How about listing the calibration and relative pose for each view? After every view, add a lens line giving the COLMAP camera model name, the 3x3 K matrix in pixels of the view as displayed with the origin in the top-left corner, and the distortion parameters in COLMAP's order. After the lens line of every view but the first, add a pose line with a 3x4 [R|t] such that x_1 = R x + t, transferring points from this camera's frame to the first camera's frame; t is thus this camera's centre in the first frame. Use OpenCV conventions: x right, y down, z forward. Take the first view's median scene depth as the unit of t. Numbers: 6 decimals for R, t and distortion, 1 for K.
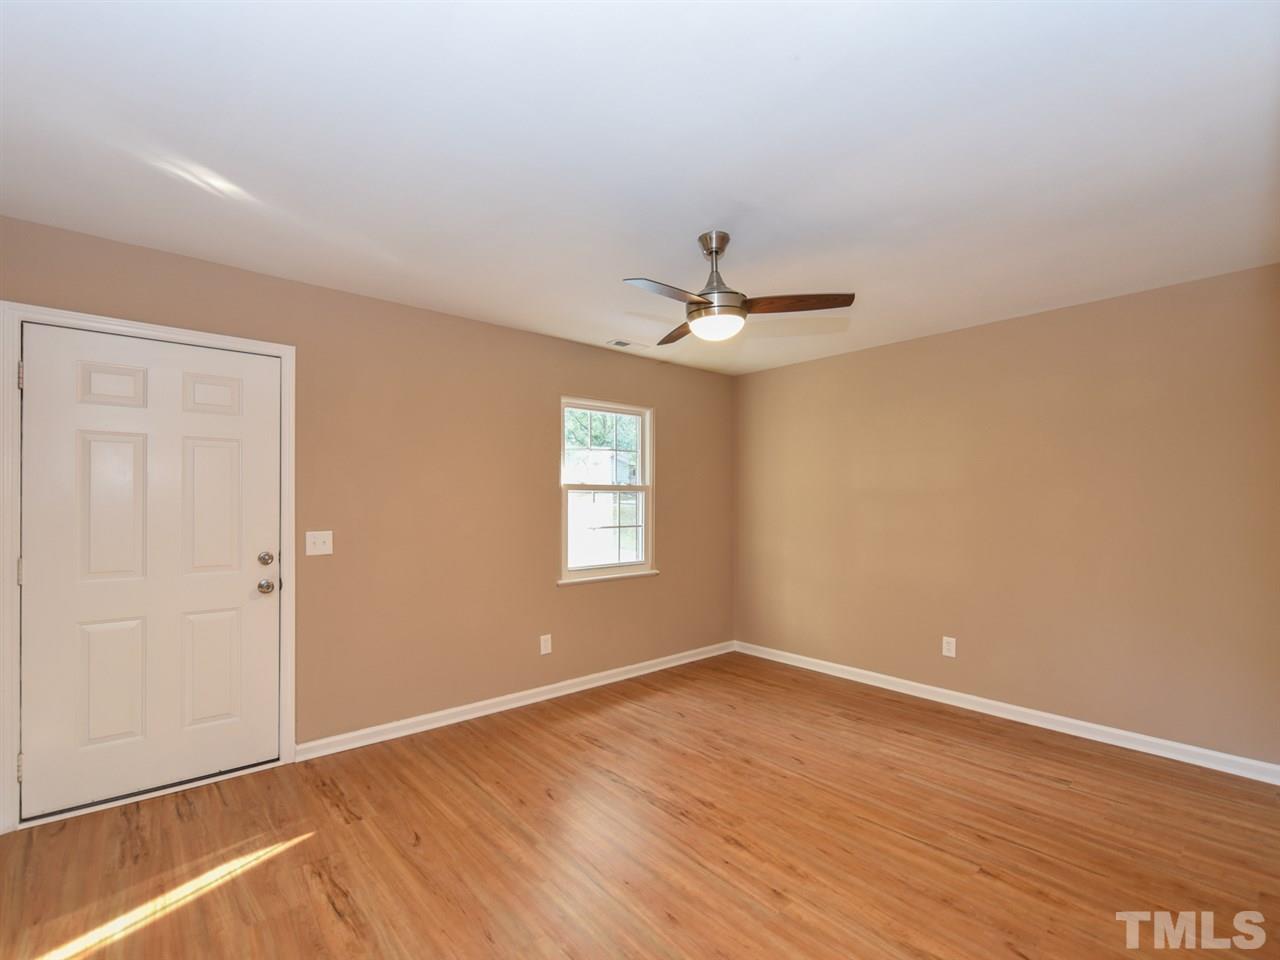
lens RADIAL K [[623.4, 0, 640.0], [0, 623.4, 486.0], [0, 0, 1]] dist [0.000878, -0.003661]
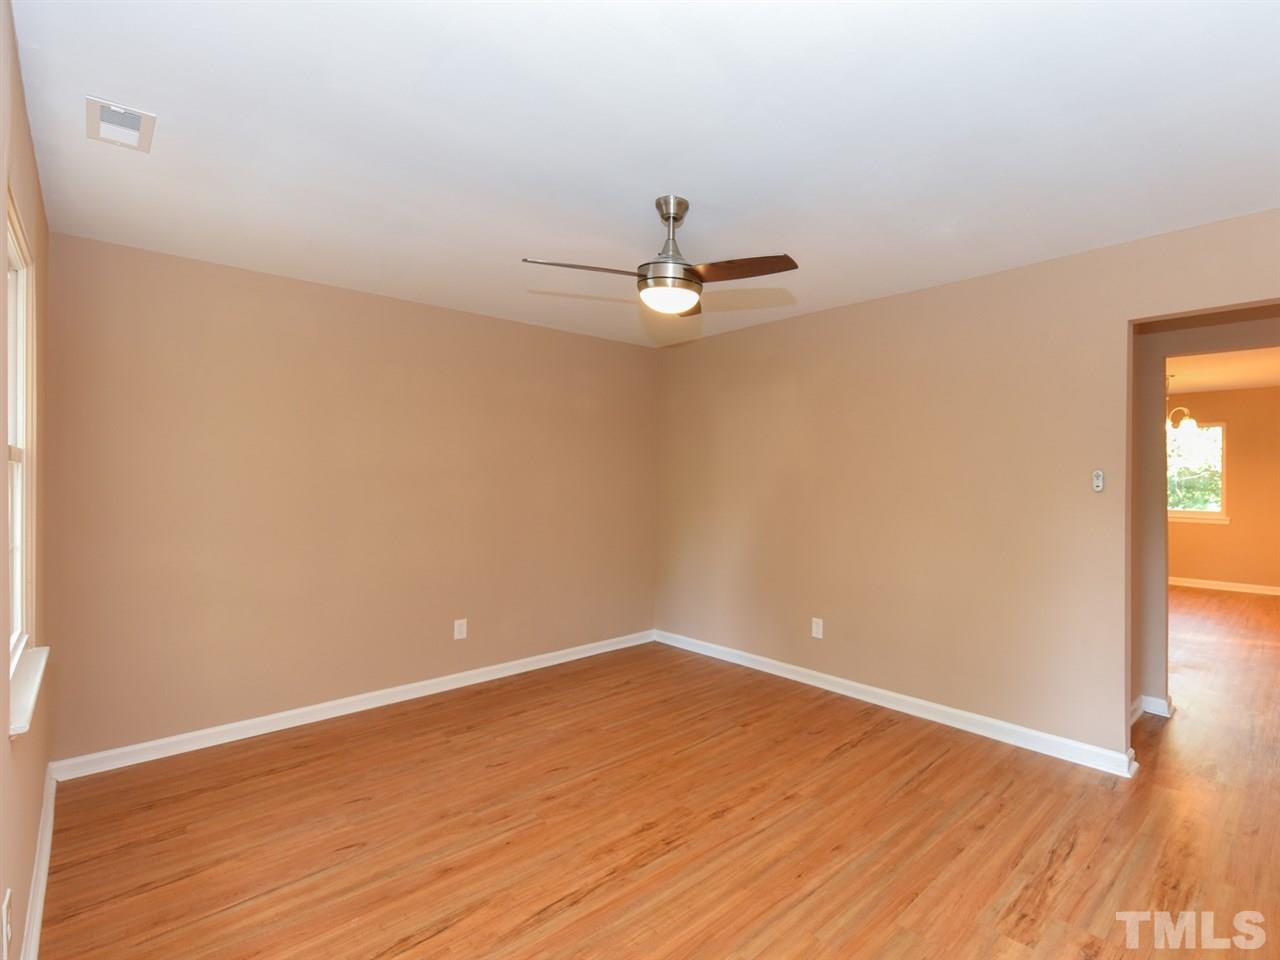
lens RADIAL K [[623.4, 0, 647.7], [0, 623.4, 472.4], [0, 0, 1]] dist [0.000878, -0.003661]
pose [[-0.058382, 0.002389, 0.998291, -0.729217], [-0.024778, 0.999686, -0.003842, -0.030107], [-0.997987, -0.024960, -0.058304, 0.908991]]
